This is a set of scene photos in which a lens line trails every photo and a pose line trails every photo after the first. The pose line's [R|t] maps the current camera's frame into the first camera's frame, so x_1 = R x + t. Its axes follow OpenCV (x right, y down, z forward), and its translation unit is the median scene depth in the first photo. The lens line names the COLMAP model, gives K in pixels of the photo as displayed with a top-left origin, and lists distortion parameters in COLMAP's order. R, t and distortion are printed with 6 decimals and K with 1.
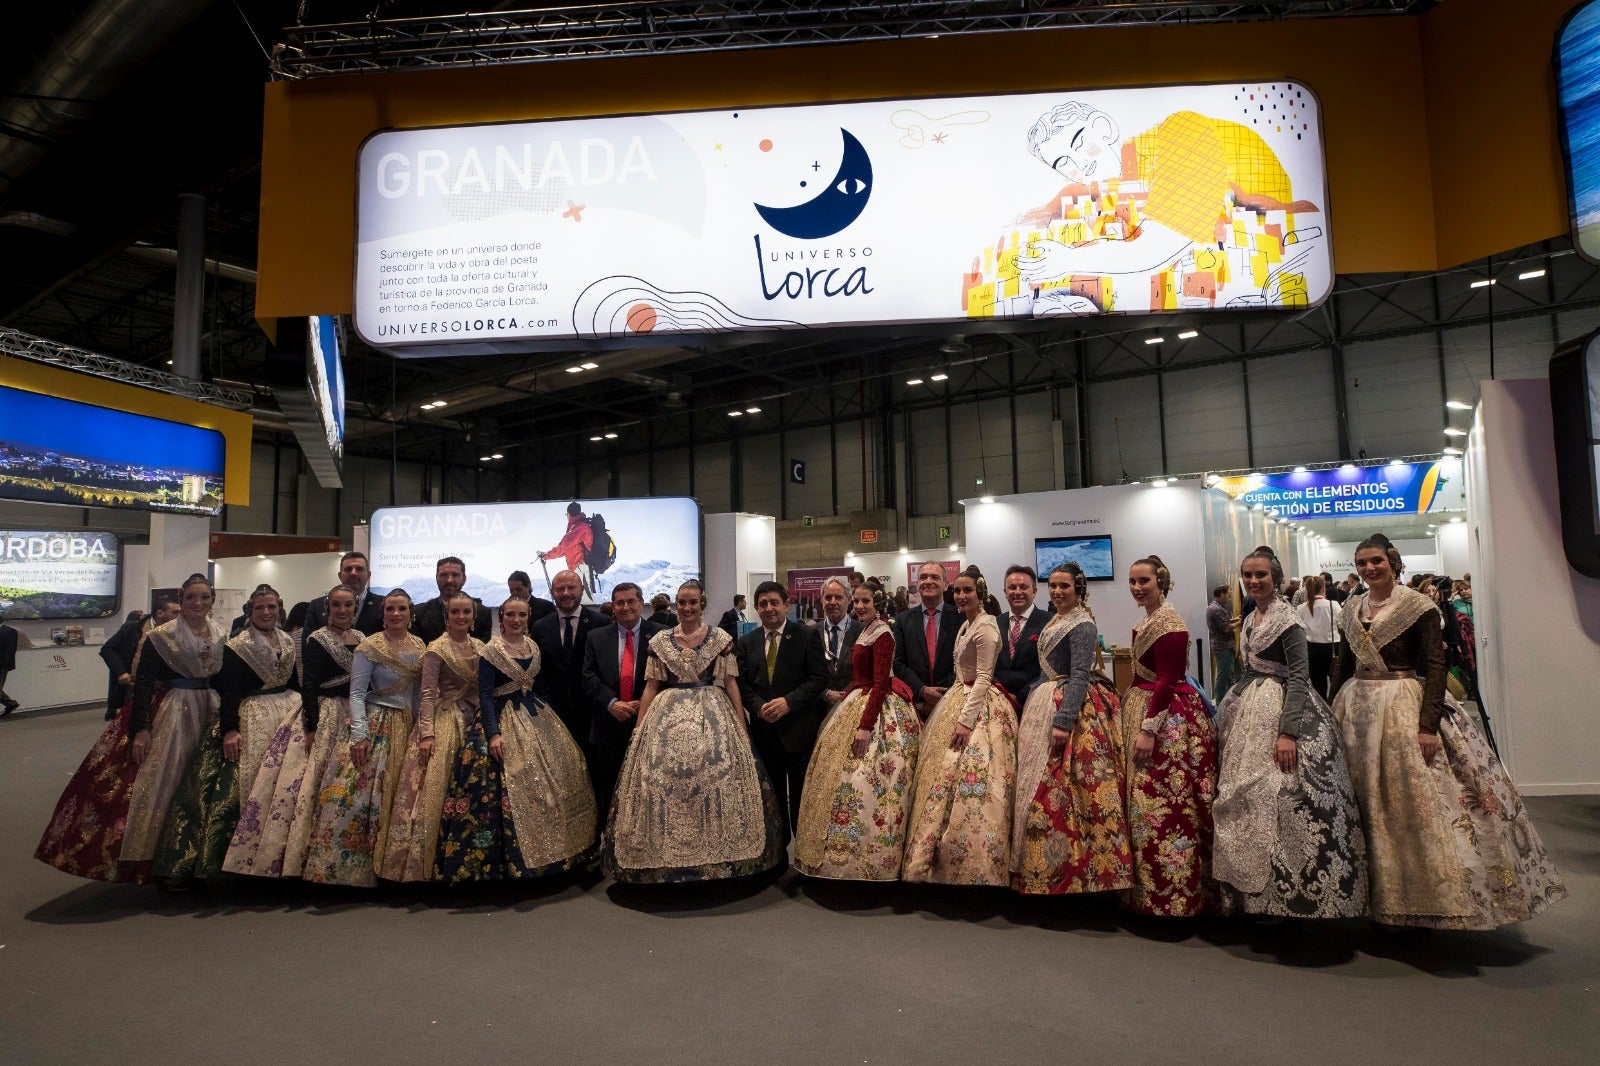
lens RADIAL K [[888.2, 0, 829.9], [0, 888.2, 526.6], [0, 0, 1]] dist [-0.033639, 0.013114]
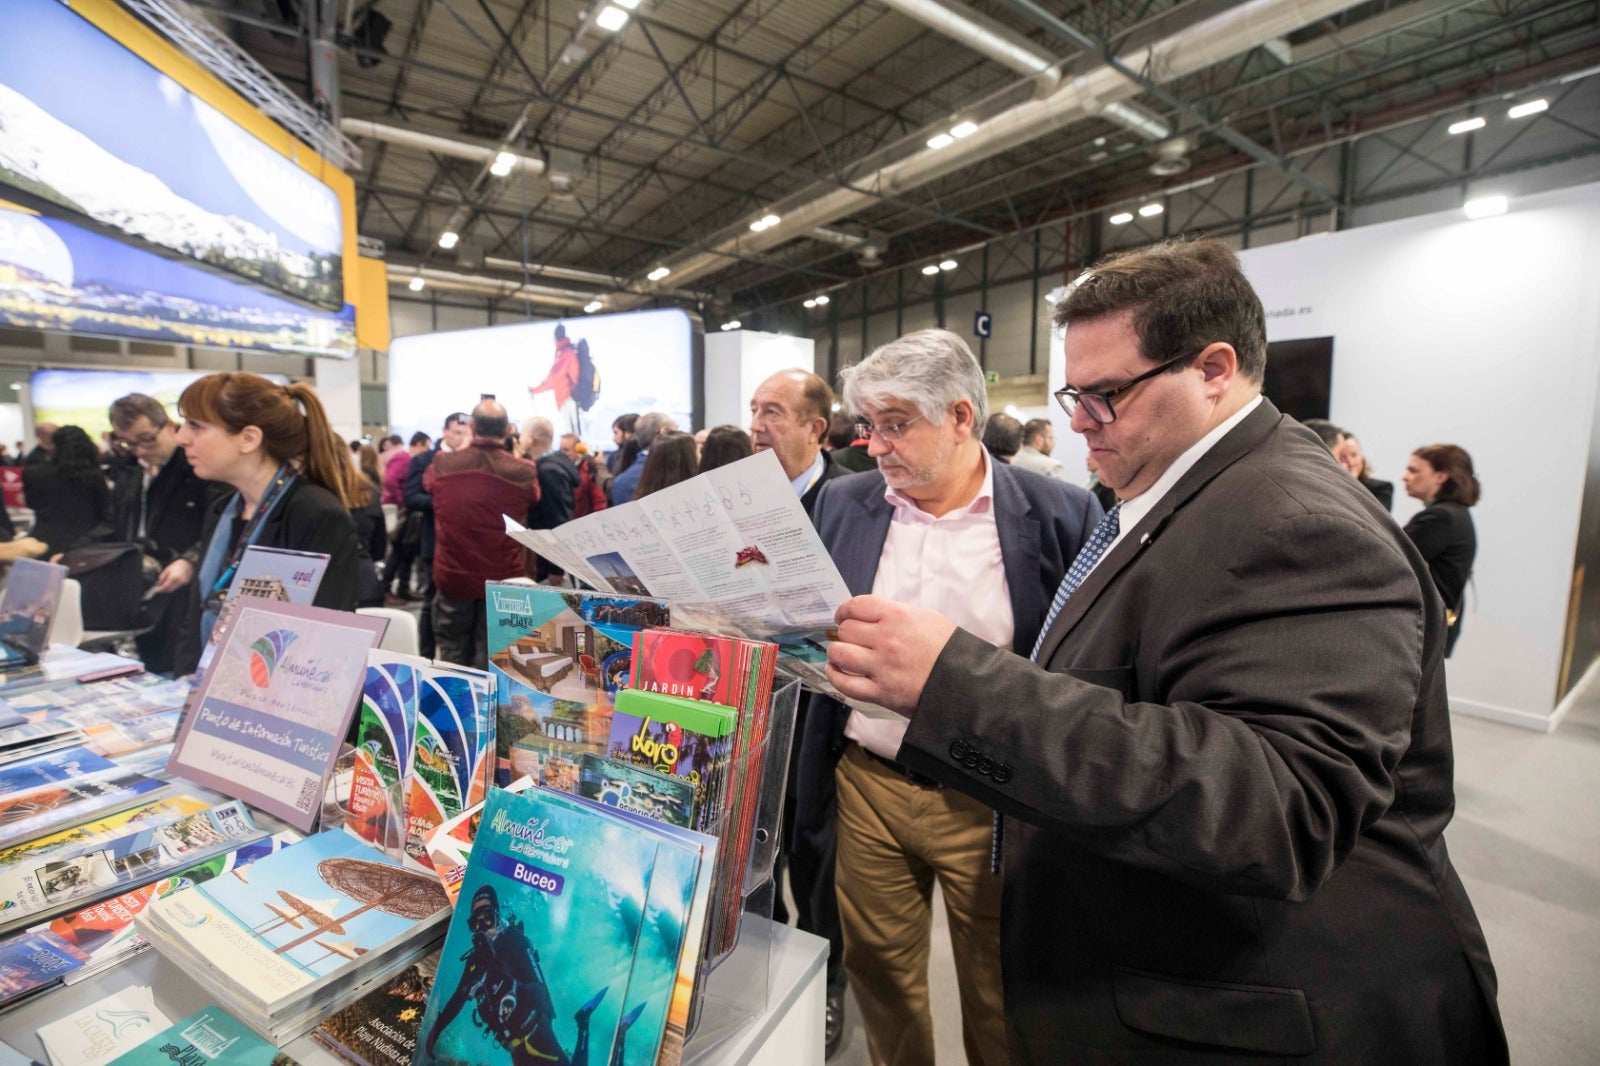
lens RADIAL K [[722.7, 0, 794.6], [0, 722.7, 532.9], [0, 0, 1]] dist [-0.045948, 0.014424]
pose [[0.933215, 0.074236, -0.351567, 0.064453], [-0.007246, 0.982114, 0.188146, 0.014626], [0.359247, -0.173033, 0.917061, 0.179290]]
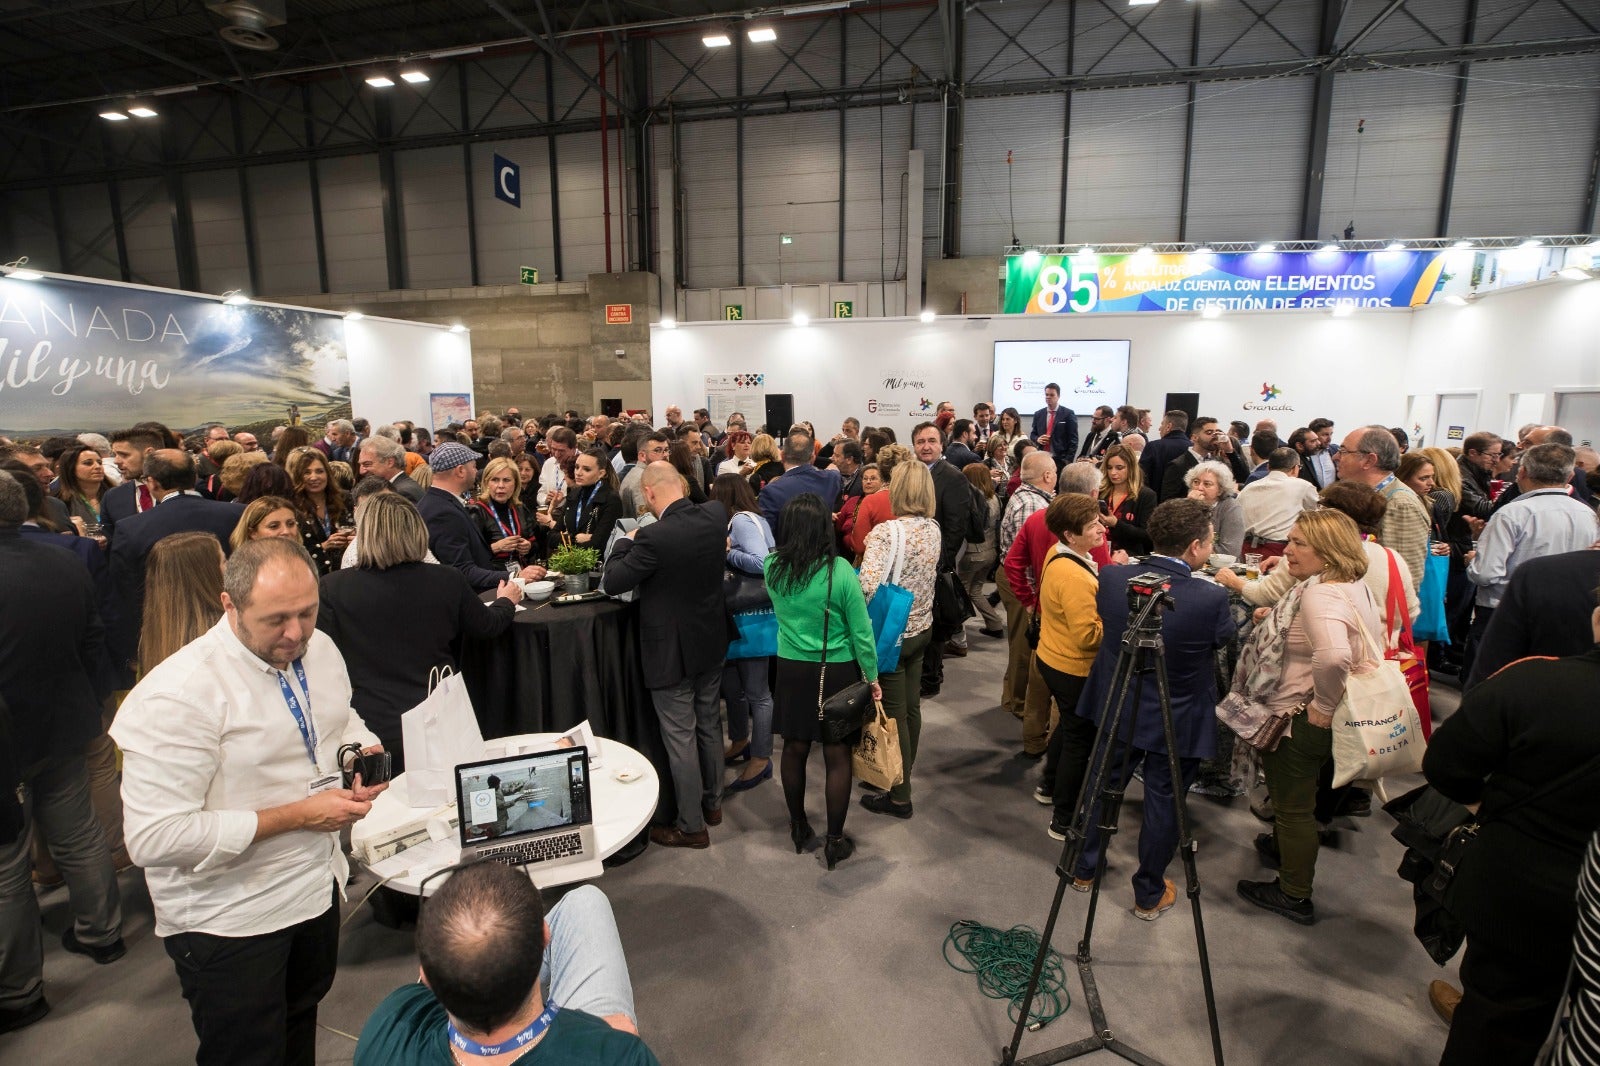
lens RADIAL K [[722.7, 0, 794.6], [0, 722.7, 532.9], [0, 0, 1]] dist [-0.045948, 0.014424]
pose [[0.928512, -0.044677, 0.368605, -0.044832], [-0.053933, 0.965978, 0.252938, 0.030497], [-0.367365, -0.254736, 0.894513, 0.484653]]
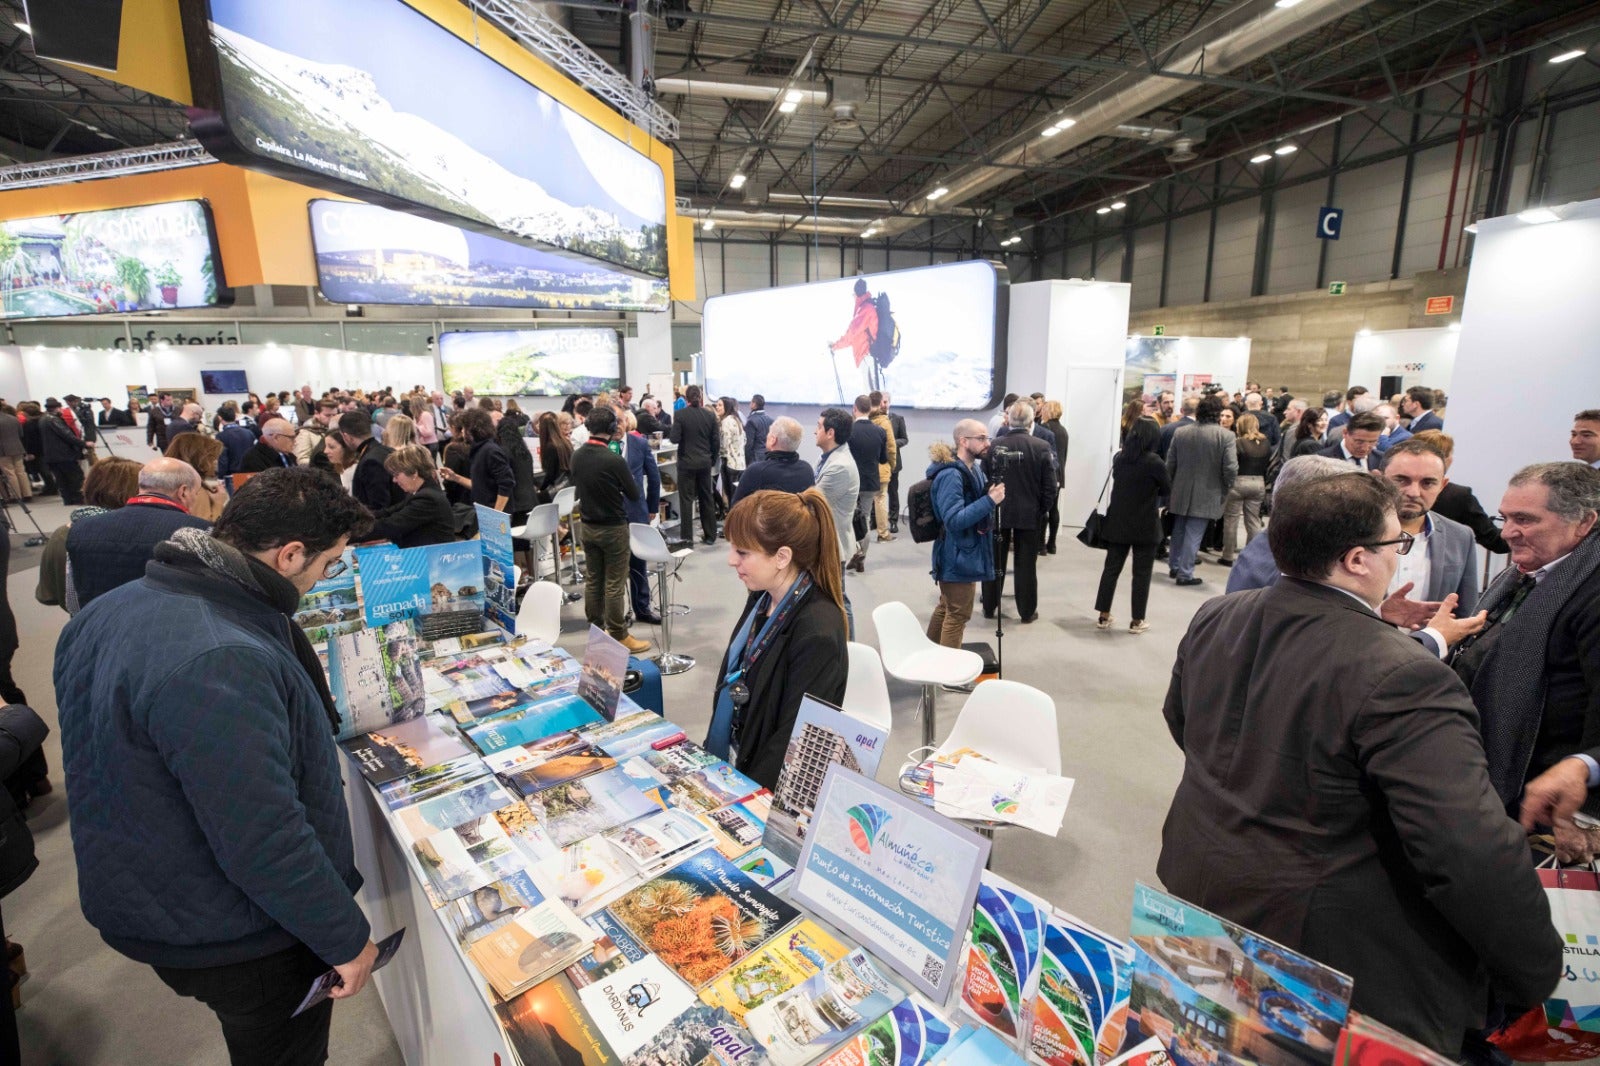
lens RADIAL K [[722.7, 0, 794.6], [0, 722.7, 532.9], [0, 0, 1]] dist [-0.045948, 0.014424]
pose [[0.749059, 0.158819, -0.643185, 0.054809], [0.043514, 0.956950, 0.286973, 0.001679], [0.661072, -0.242948, 0.709901, 0.172921]]
